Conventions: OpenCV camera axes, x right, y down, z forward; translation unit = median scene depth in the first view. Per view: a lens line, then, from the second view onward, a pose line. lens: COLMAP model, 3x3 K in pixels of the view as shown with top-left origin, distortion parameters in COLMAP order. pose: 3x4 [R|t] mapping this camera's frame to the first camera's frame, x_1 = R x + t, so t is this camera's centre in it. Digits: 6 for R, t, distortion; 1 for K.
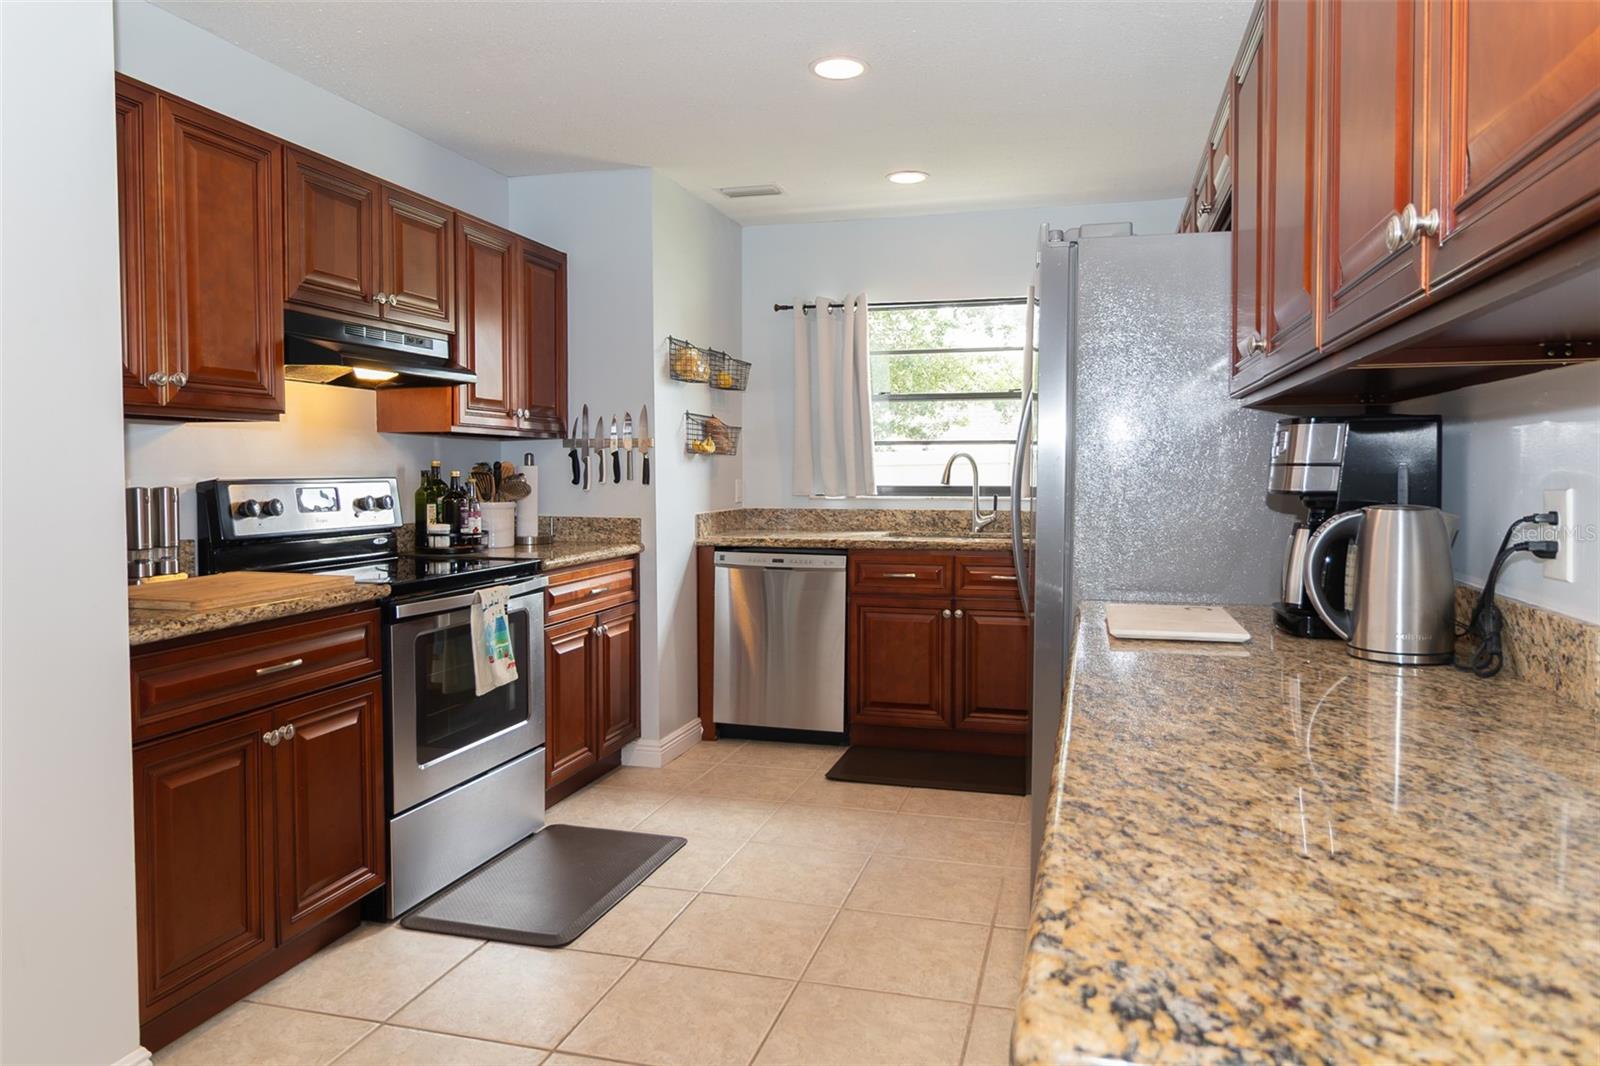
lens RADIAL K [[1010.3, 0, 808.3], [0, 1010.3, 511.4], [0, 0, 1]] dist [-0.017502, -0.000076]
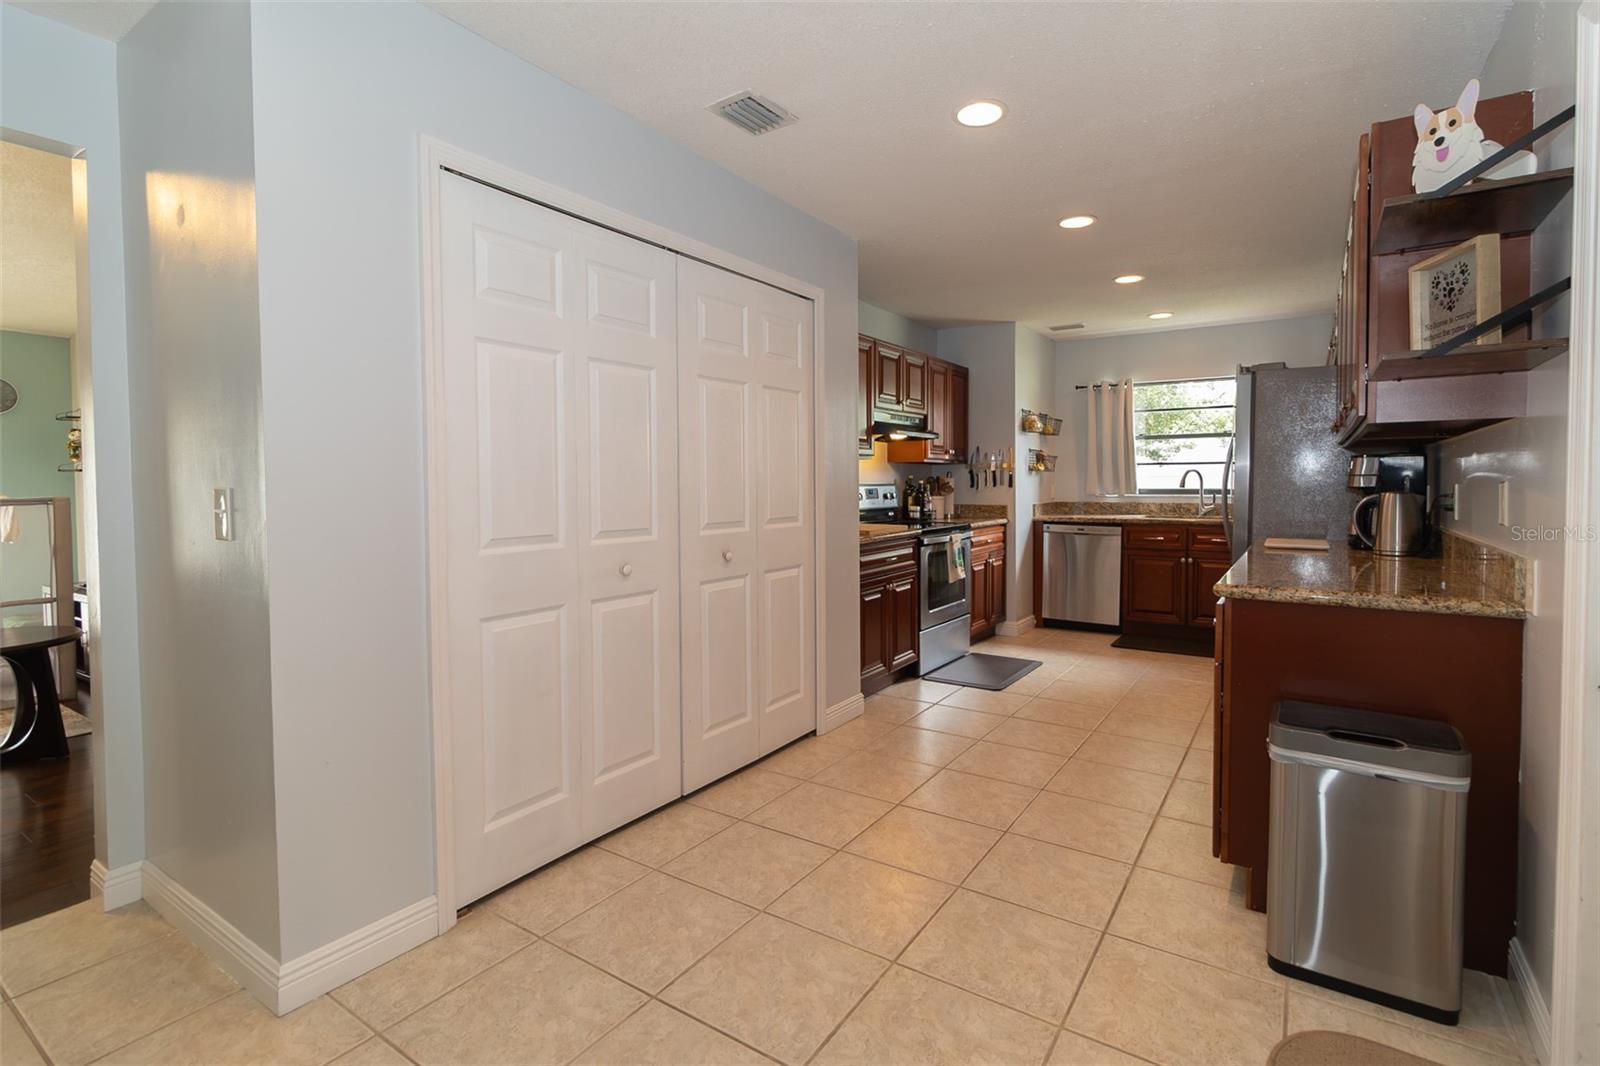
lens RADIAL K [[736.7, 0, 829.4], [0, 736.7, 507.1], [0, 0, 1]] dist [0.004496, 0.000317]
pose [[0.954914, 0.006847, -0.296805, -0.074731], [-0.008638, 0.999952, -0.004725, 0.020269], [0.296758, 0.007076, 0.954926, -0.438630]]
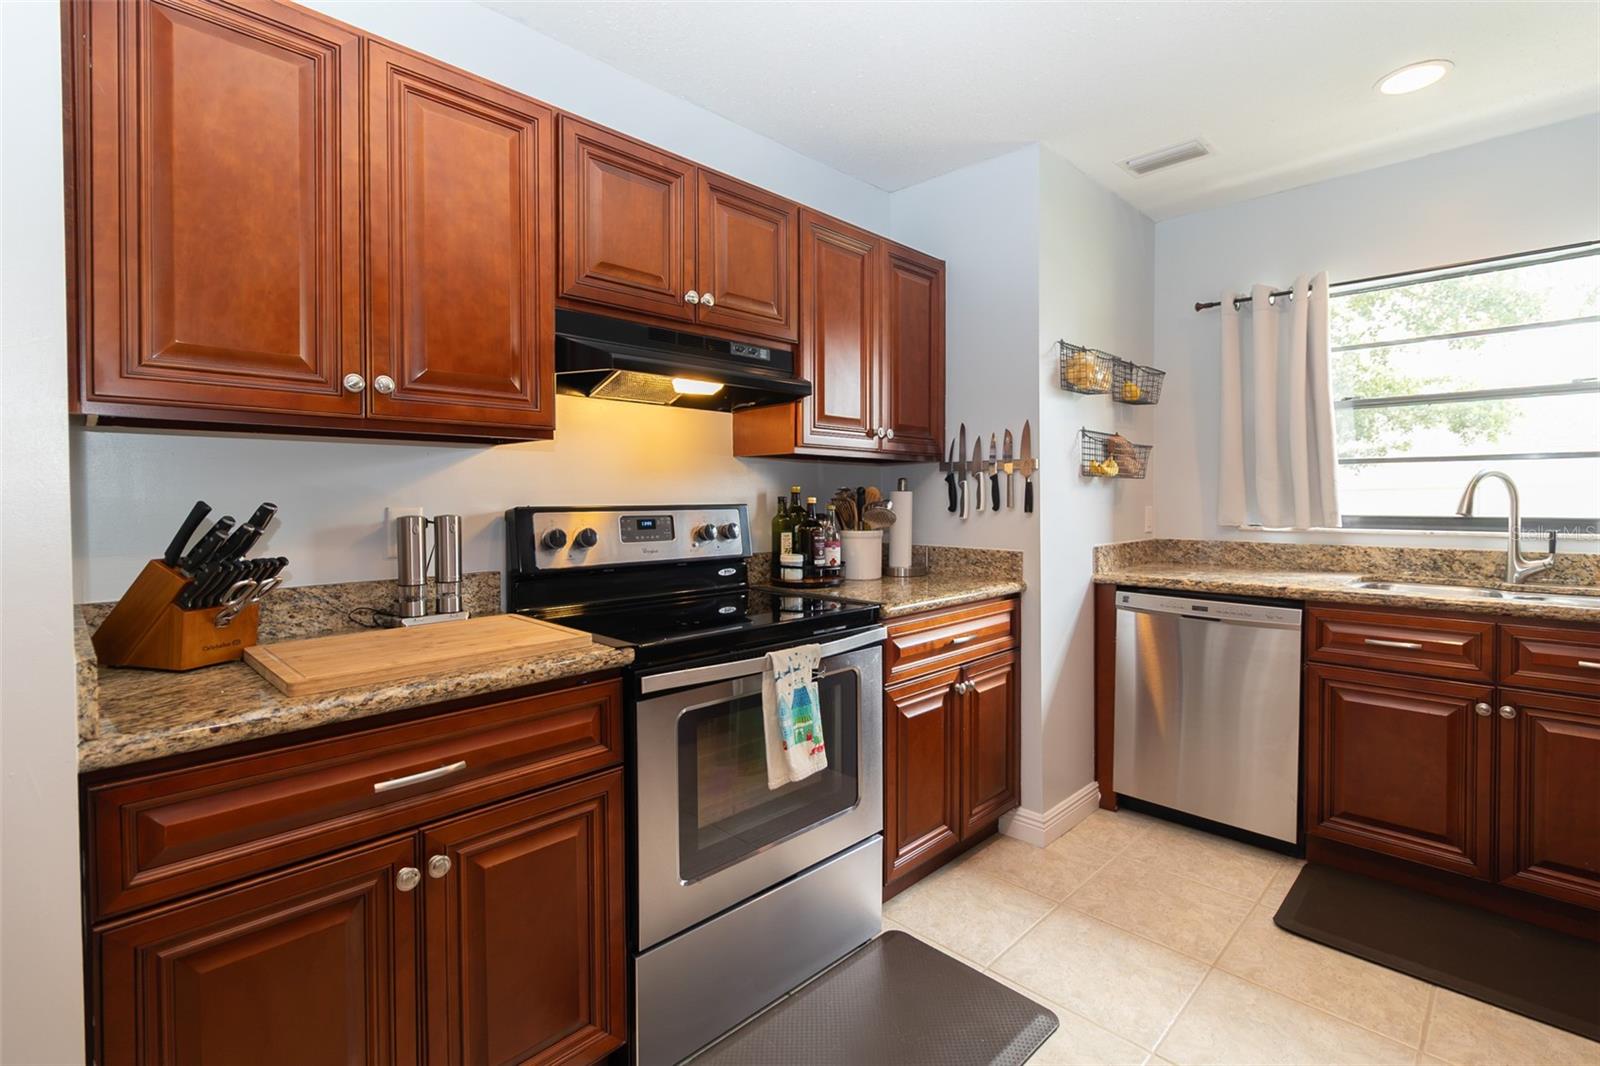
lens RADIAL K [[736.7, 0, 829.4], [0, 736.7, 507.1], [0, 0, 1]] dist [0.004496, 0.000317]
pose [[0.884221, 0.004949, -0.467042, -0.018432], [-0.017040, 0.999620, -0.021670, -0.015020], [0.466757, 0.027120, 0.883969, 0.371247]]
